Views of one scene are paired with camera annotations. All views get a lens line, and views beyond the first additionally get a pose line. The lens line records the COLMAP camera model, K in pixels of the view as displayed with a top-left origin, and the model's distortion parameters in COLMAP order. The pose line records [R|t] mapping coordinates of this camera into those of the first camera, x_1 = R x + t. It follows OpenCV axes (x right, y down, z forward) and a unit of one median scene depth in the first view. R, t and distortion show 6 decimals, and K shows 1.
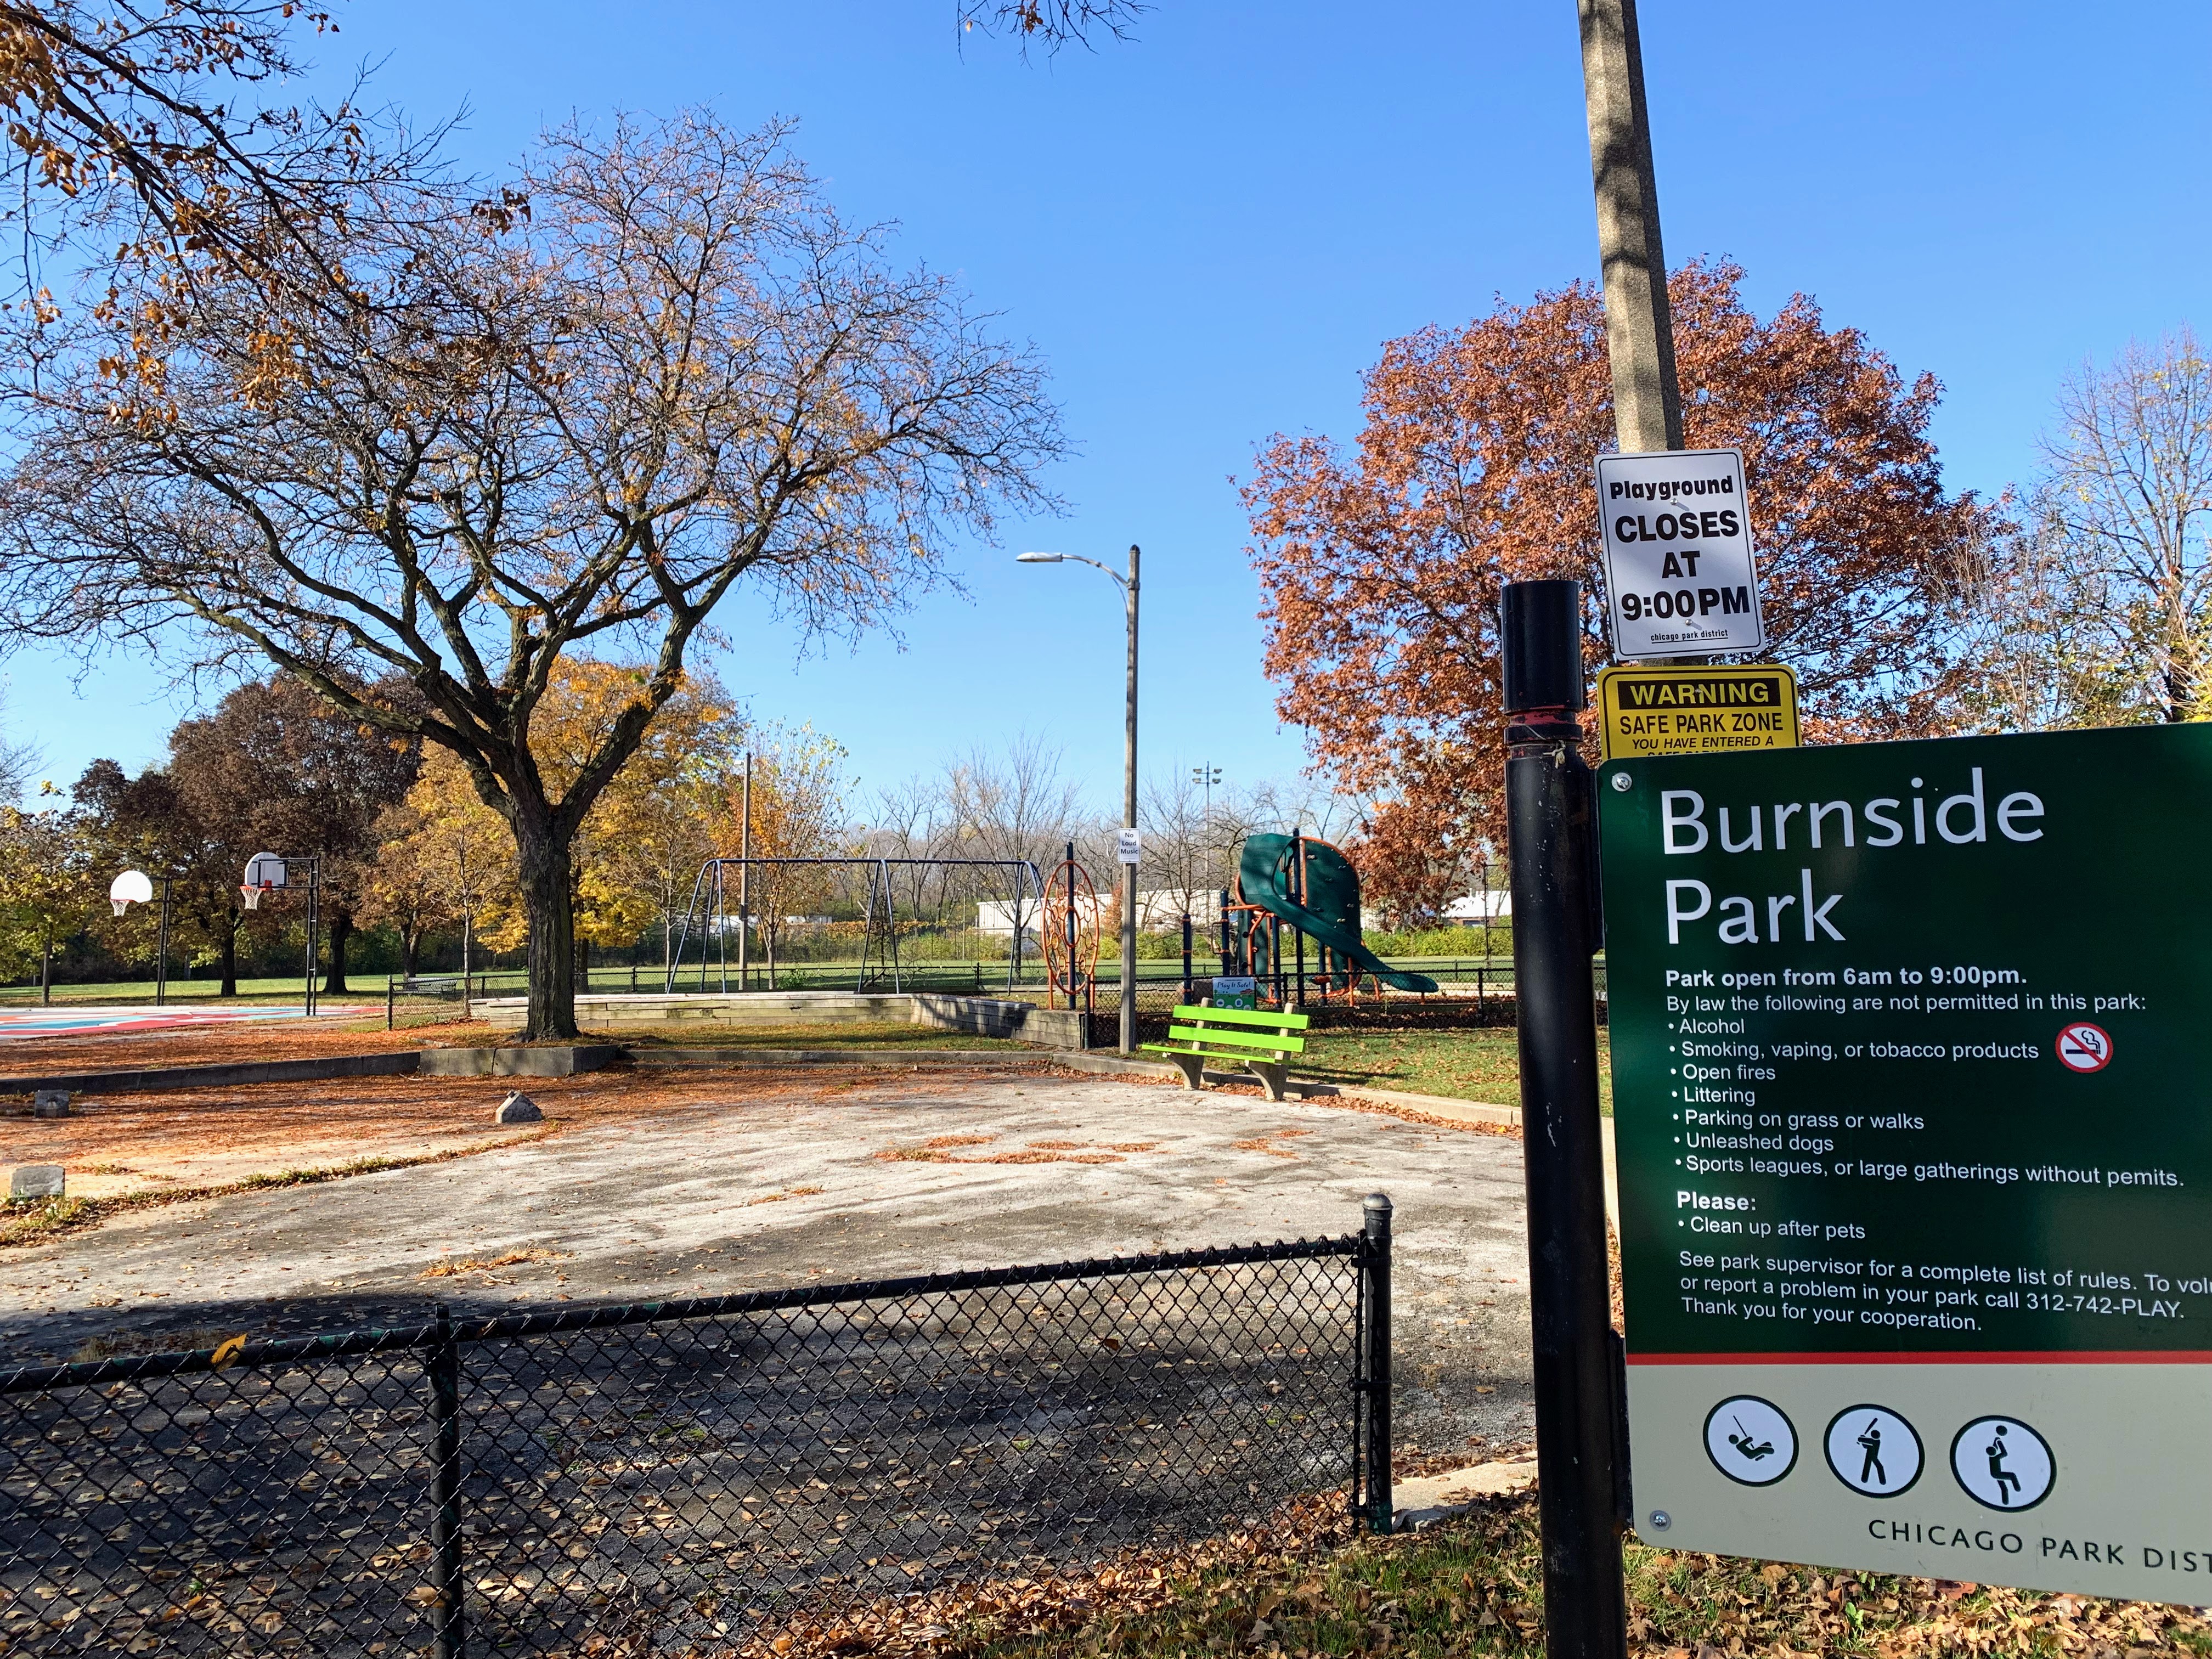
lens RADIAL K [[1687.4, 0, 1114.6], [0, 1687.4, 818.2], [0, 0, 1]] dist [0.000846, -0.001431]
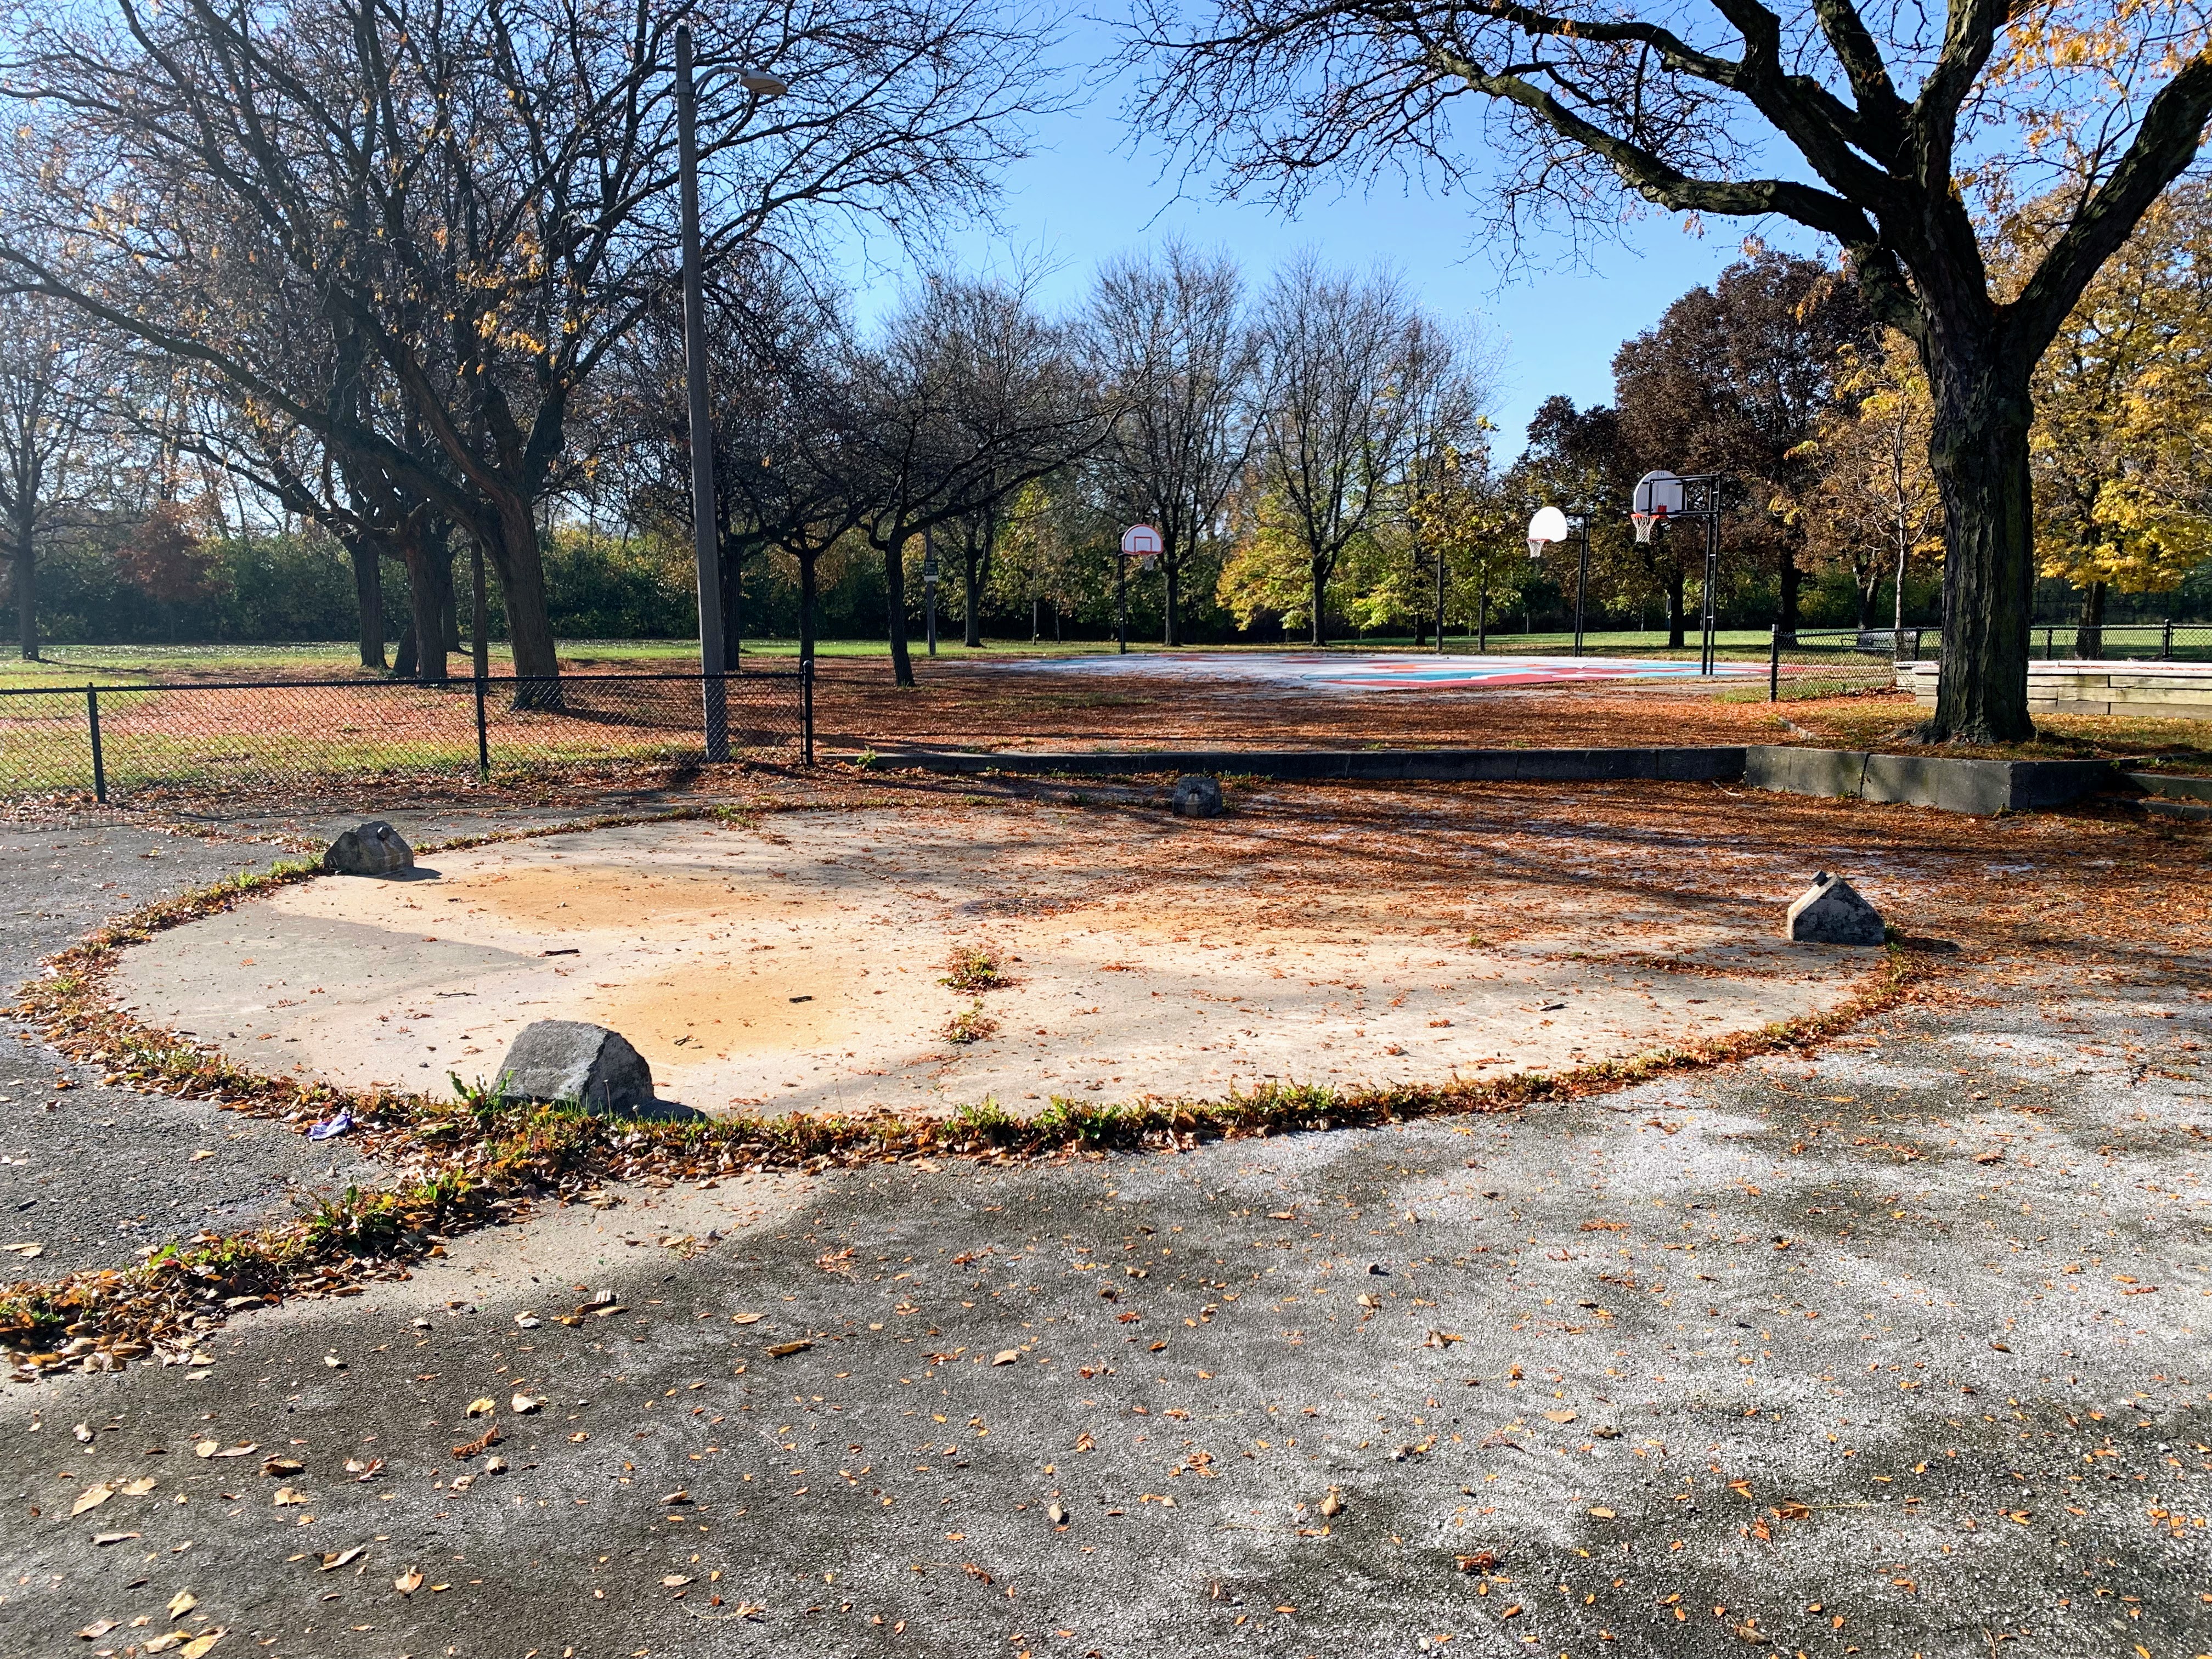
lens RADIAL K [[1687.4, 0, 1107.0], [0, 1687.4, 826.6], [0, 0, 1]] dist [0.000846, -0.001431]
pose [[0.667258, 0.102638, -0.737721, -0.080438], [0.052284, 0.981562, 0.183853, 0.029747], [0.742989, -0.161248, 0.649589, 0.300260]]
